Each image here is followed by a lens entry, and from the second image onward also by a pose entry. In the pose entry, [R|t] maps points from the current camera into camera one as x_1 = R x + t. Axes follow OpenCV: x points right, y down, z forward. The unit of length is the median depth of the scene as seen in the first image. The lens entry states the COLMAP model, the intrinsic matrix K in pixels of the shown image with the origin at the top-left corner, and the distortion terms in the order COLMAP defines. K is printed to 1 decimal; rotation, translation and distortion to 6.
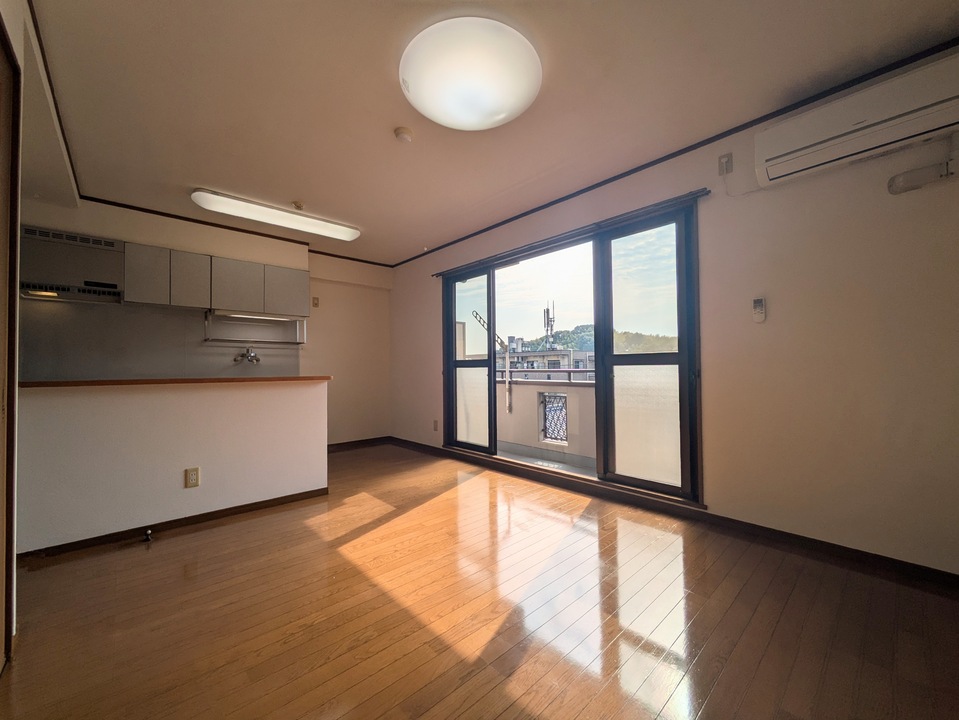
lens RADIAL K [[380.7, 0, 481.7], [0, 380.7, 359.6], [0, 0, 1]] dist [-0.001067, 0.001897]
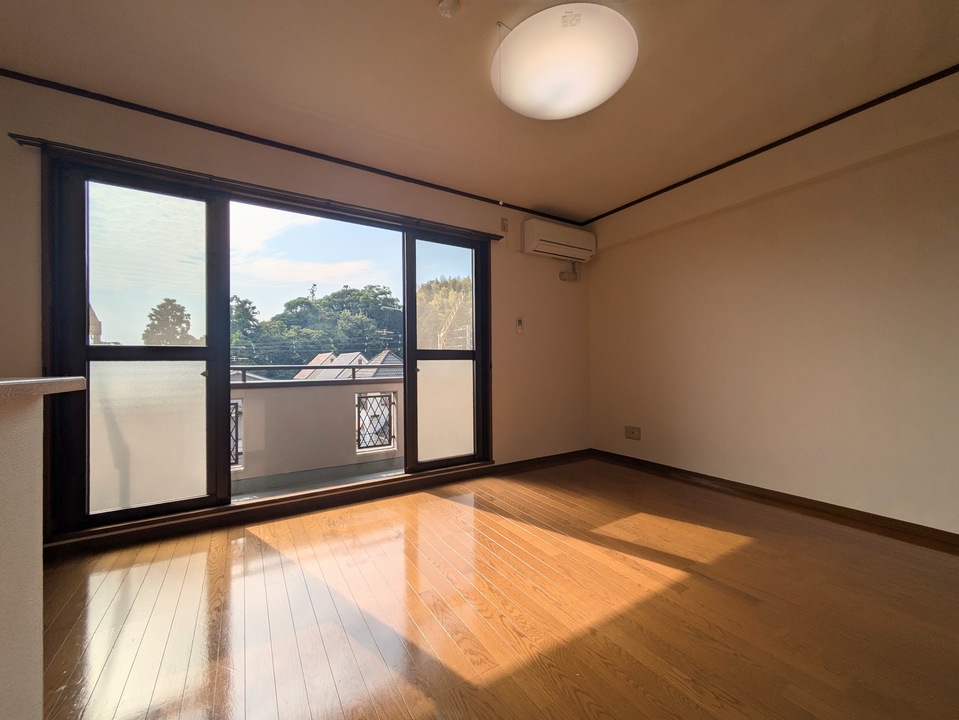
lens RADIAL K [[380.7, 0, 481.0], [0, 380.7, 358.7], [0, 0, 1]] dist [-0.001067, 0.001897]
pose [[0.187477, 0.022592, 0.982009, -0.551160], [-0.015865, 0.999675, -0.019970, 0.025432], [-0.982141, -0.011835, 0.187775, 0.541143]]
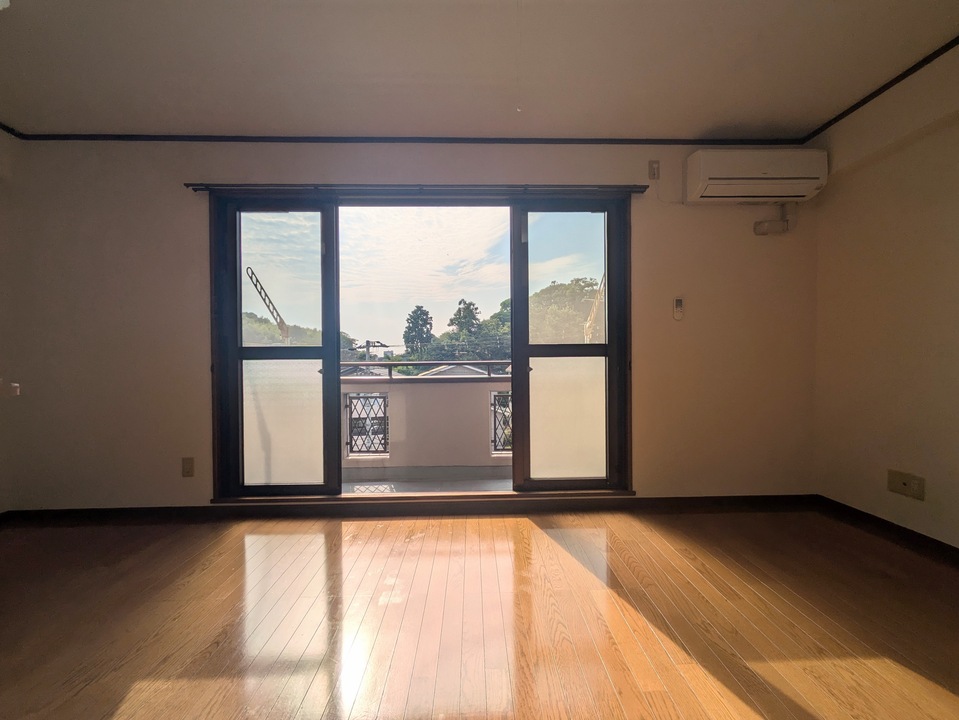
lens RADIAL K [[380.7, 0, 481.4], [0, 380.7, 359.8], [0, 0, 1]] dist [-0.001067, 0.001897]
pose [[0.661313, 0.002854, 0.750105, -0.325356], [-0.016073, 0.999817, 0.010367, 0.012249], [-0.749938, -0.018912, 0.661237, 0.433571]]
